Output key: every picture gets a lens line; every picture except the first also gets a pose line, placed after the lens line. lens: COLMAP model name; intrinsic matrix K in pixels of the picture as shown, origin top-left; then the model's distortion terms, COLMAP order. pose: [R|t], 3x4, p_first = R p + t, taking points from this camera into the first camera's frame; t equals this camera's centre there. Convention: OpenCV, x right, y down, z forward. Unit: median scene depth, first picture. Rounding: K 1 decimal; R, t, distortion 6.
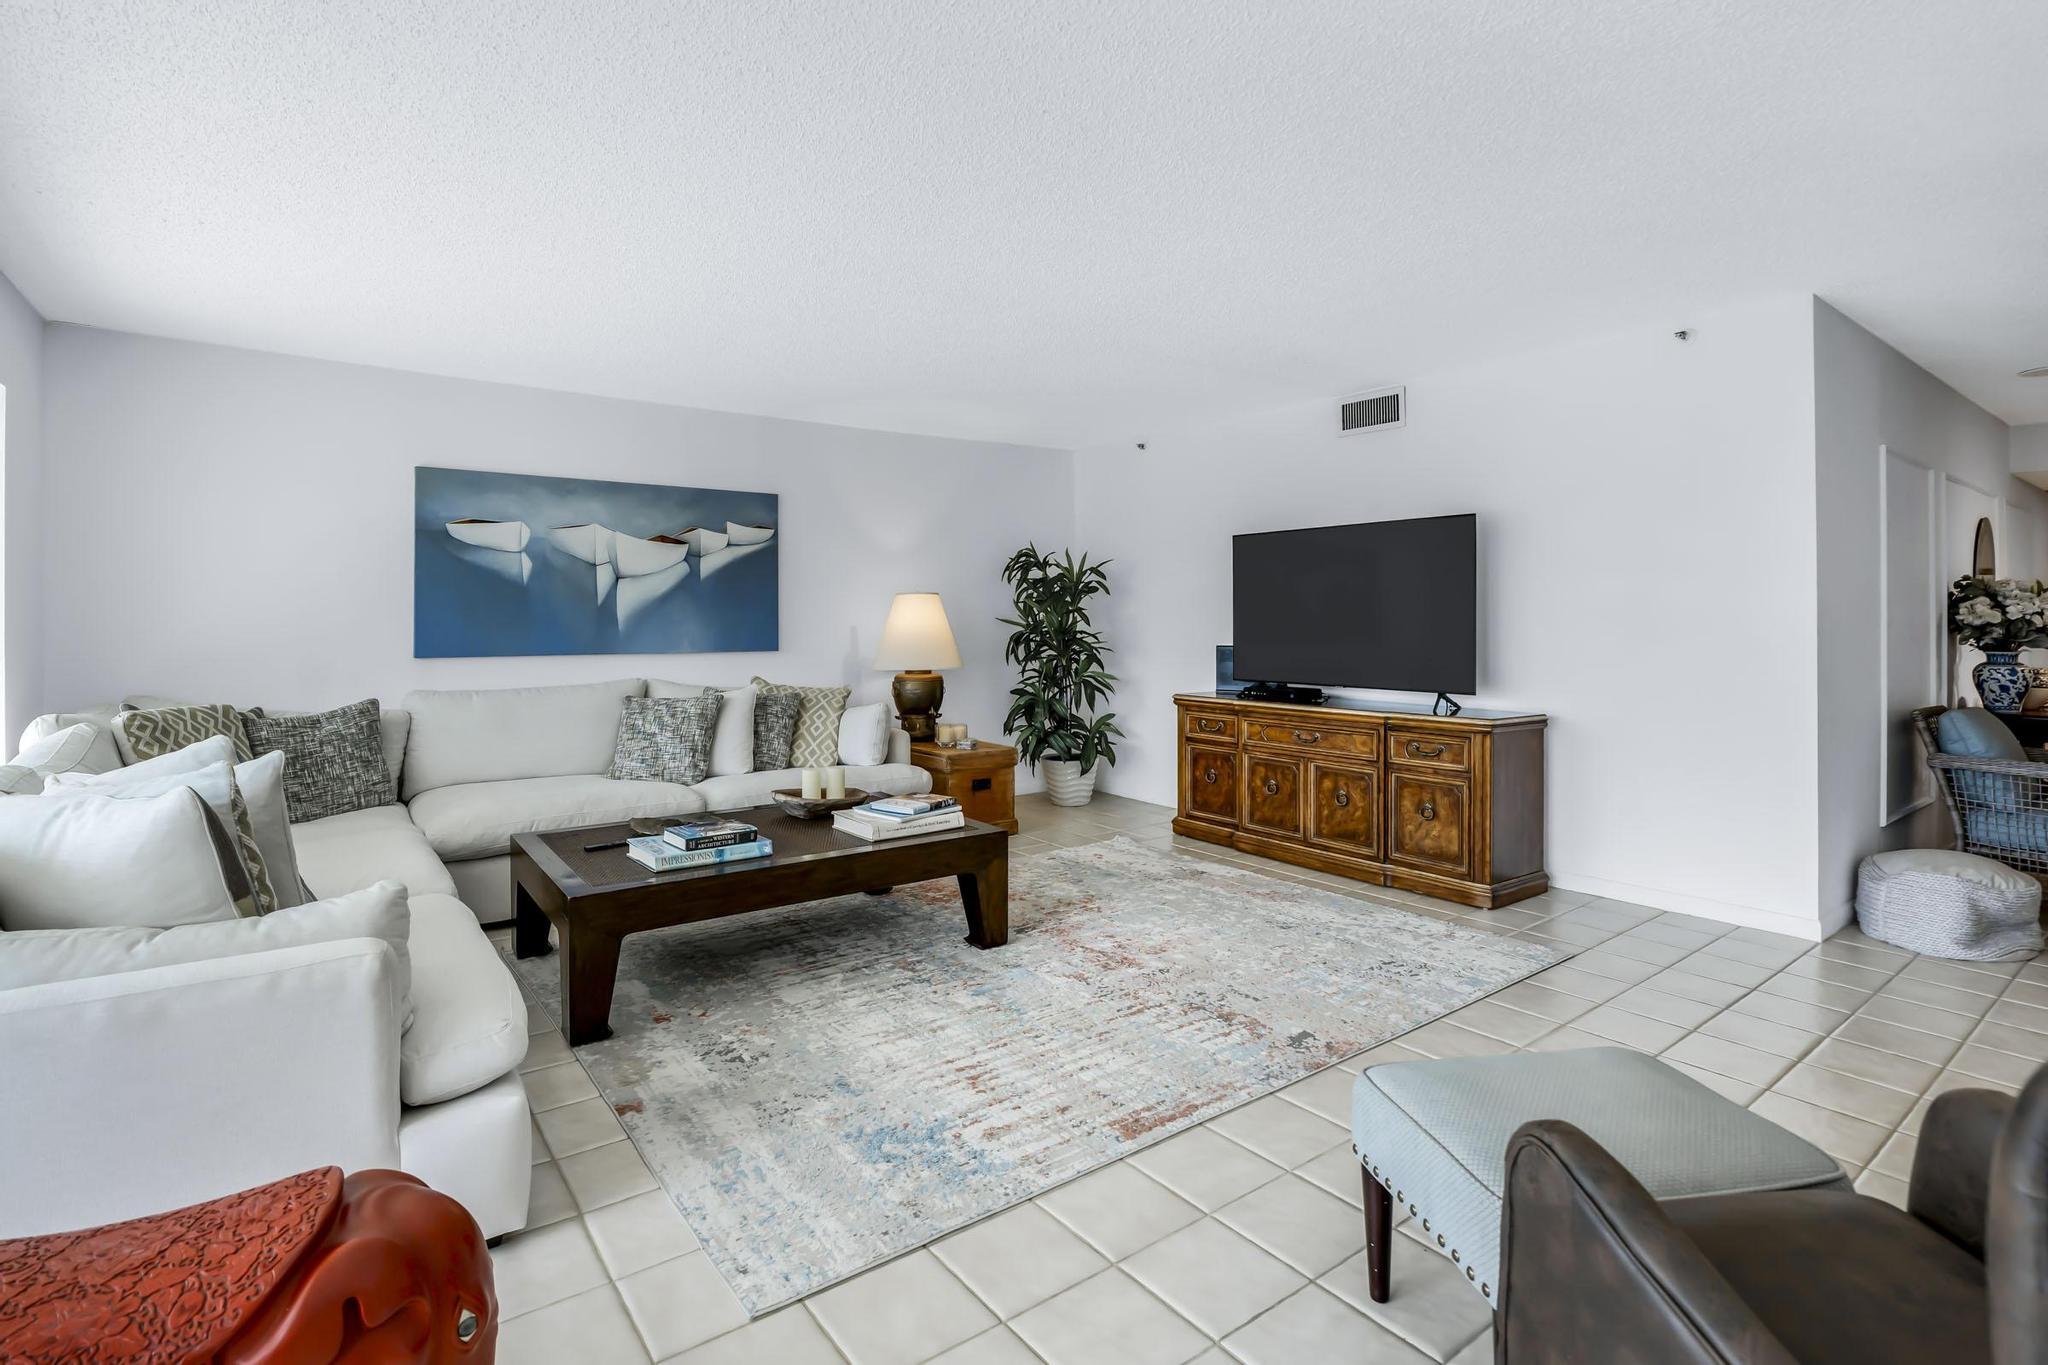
lens RADIAL K [[996.5, 0, 1028.3], [0, 996.5, 624.0], [0, 0, 1]] dist [-0.038534, 0.000015]
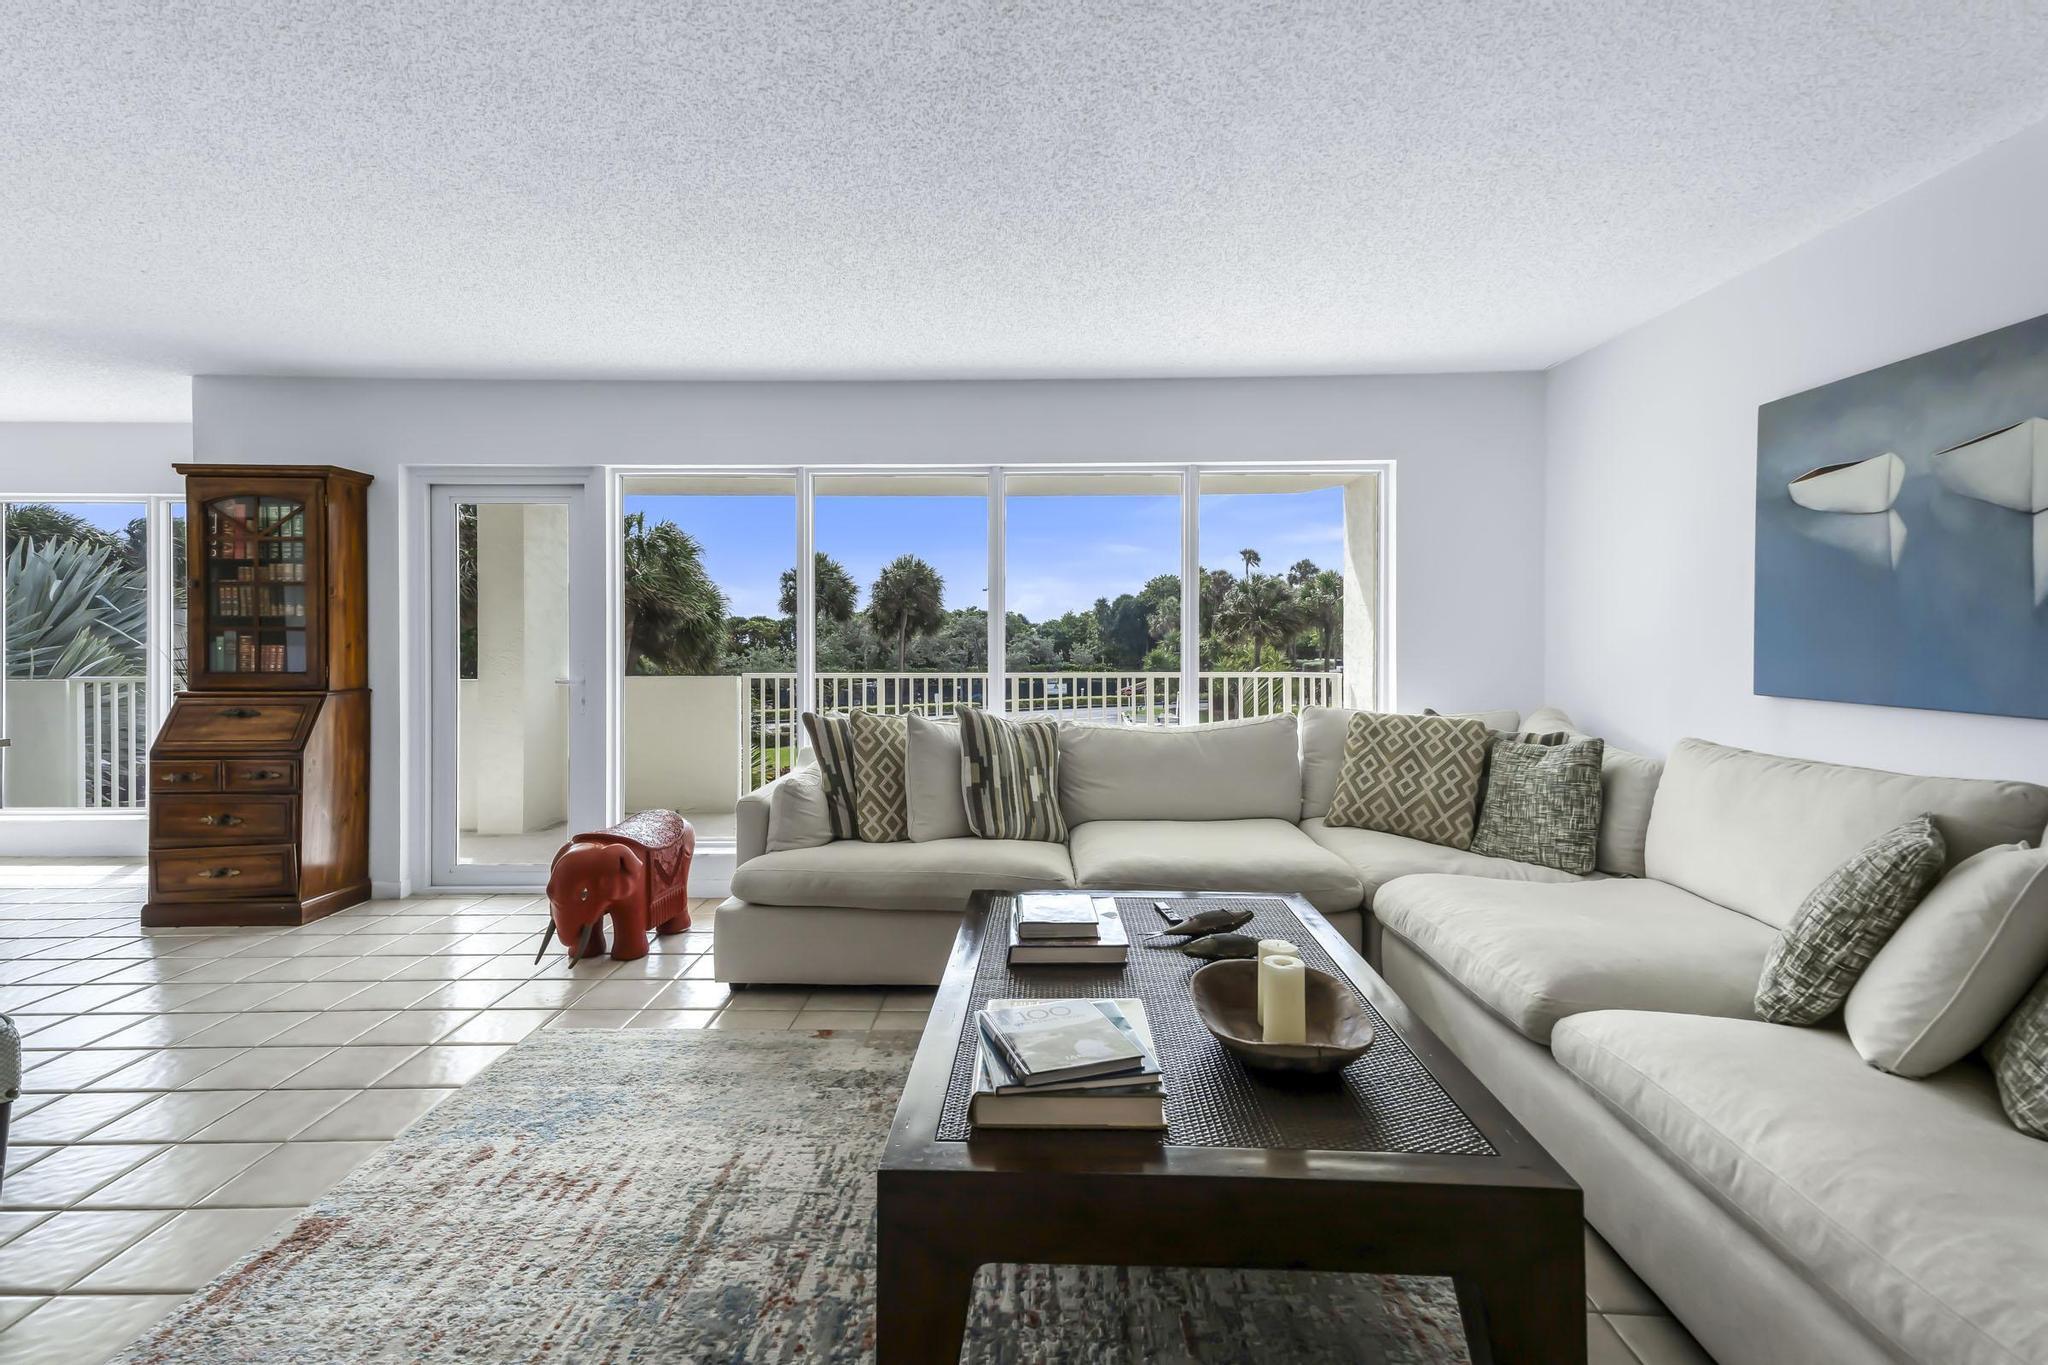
lens RADIAL K [[934.5, 0, 1022.4], [0, 934.5, 635.7], [0, 0, 1]] dist [0.040541, 0.000341]
pose [[-0.620070, 0.002563, -0.784542, 0.218047], [-0.003479, 0.999976, 0.006017, -0.008507], [0.784539, 0.006460, -0.620046, 1.147656]]
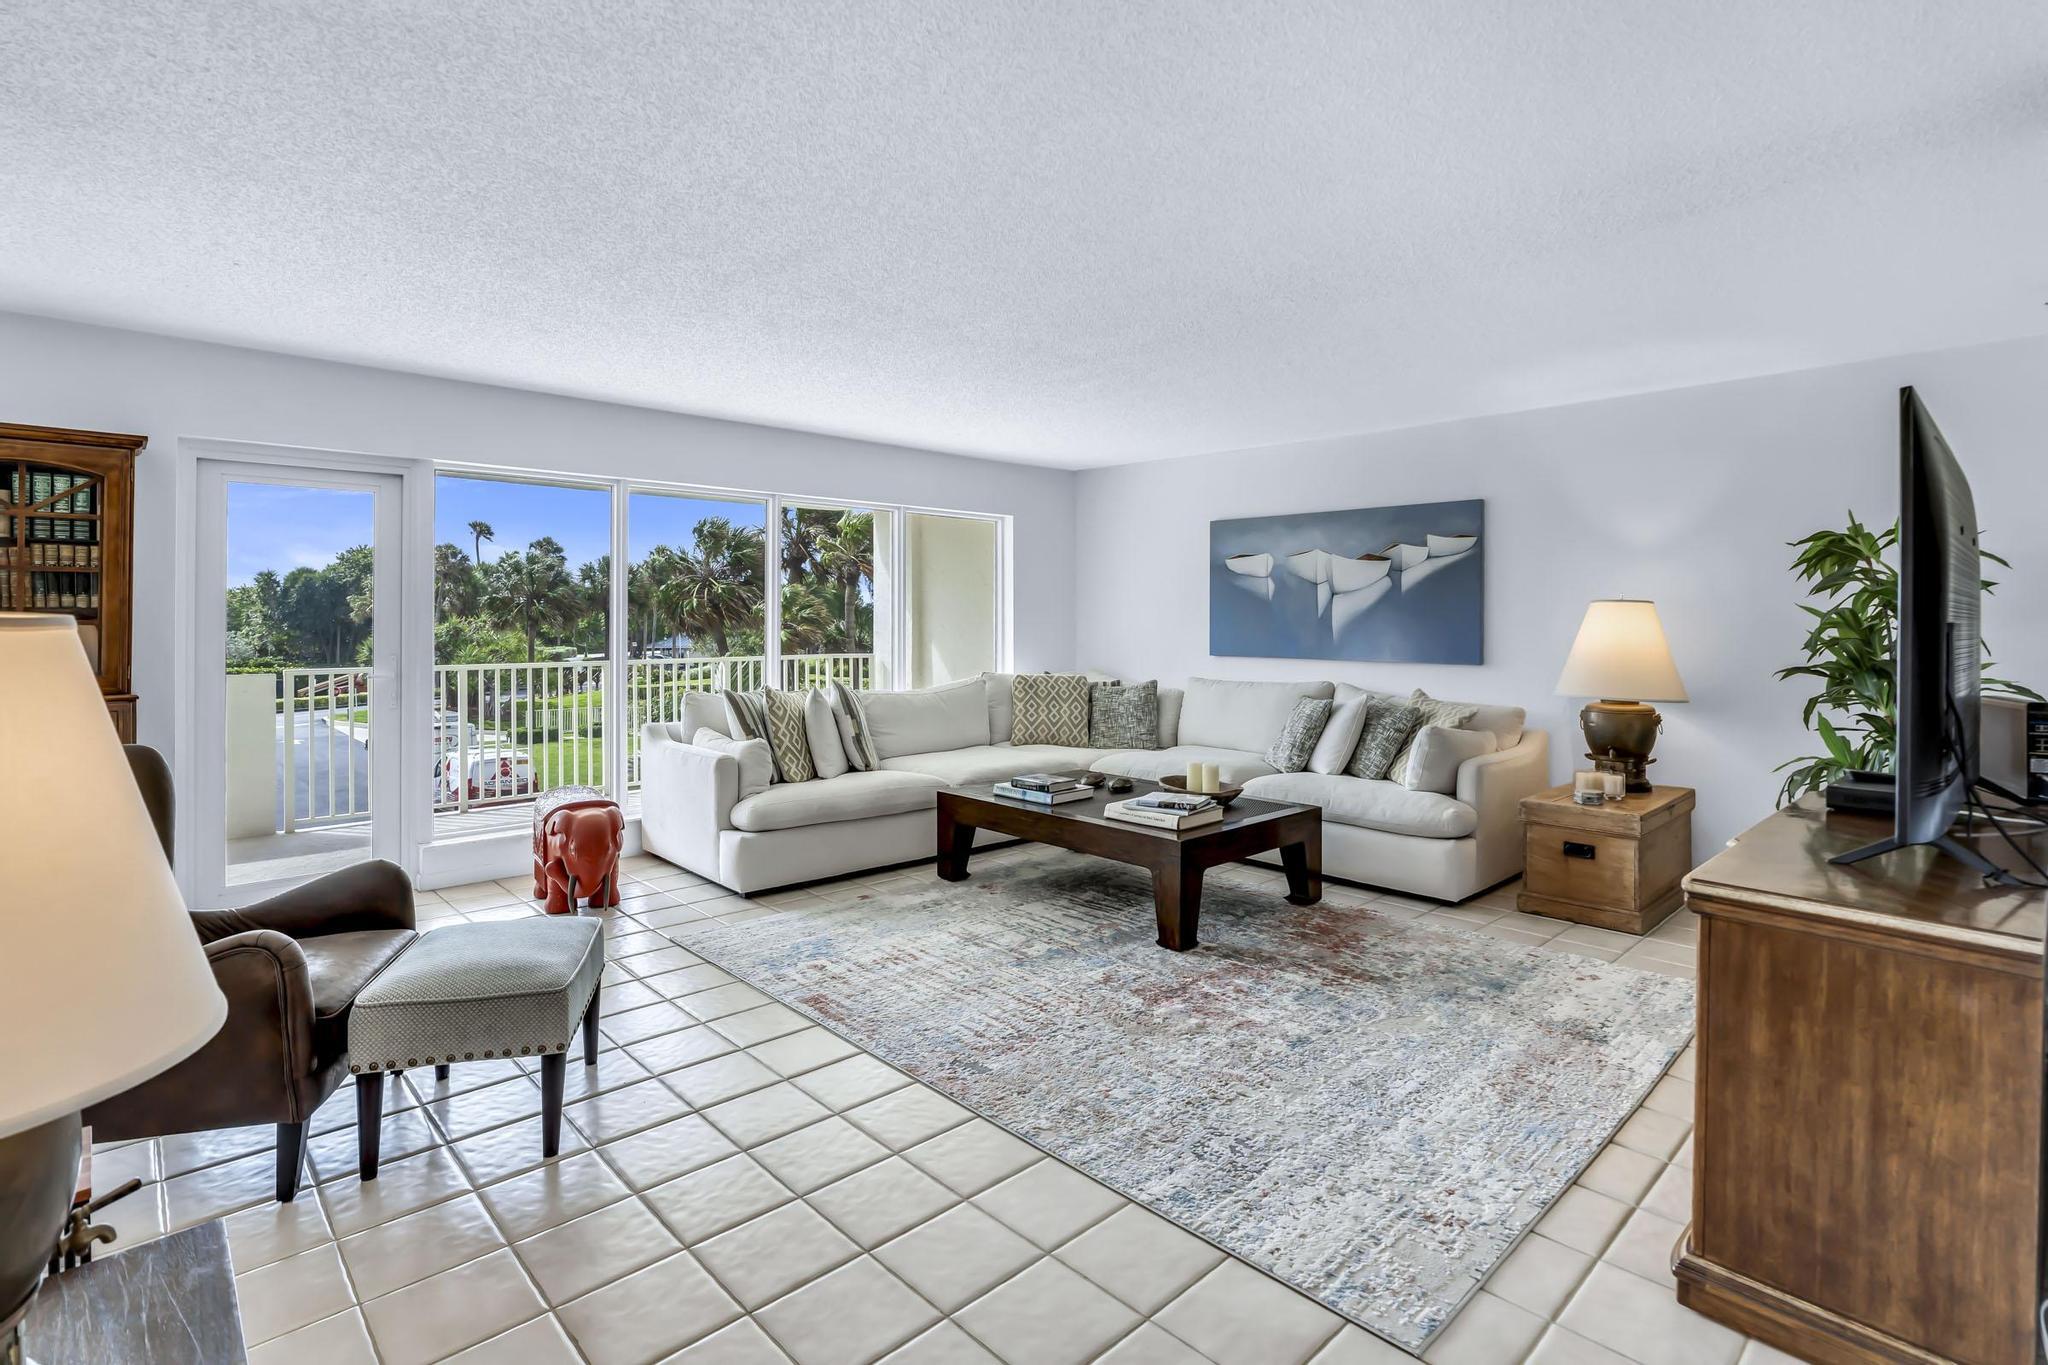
lens RADIAL K [[979.7, 0, 1026.4], [0, 979.7, 622.1], [0, 0, 1]] dist [-0.051620, -0.000138]
pose [[0.114972, 0.003396, -0.993363, 0.855365], [-0.009673, 0.999951, 0.002299, -0.016566], [0.993322, 0.009344, 0.114999, 0.649344]]
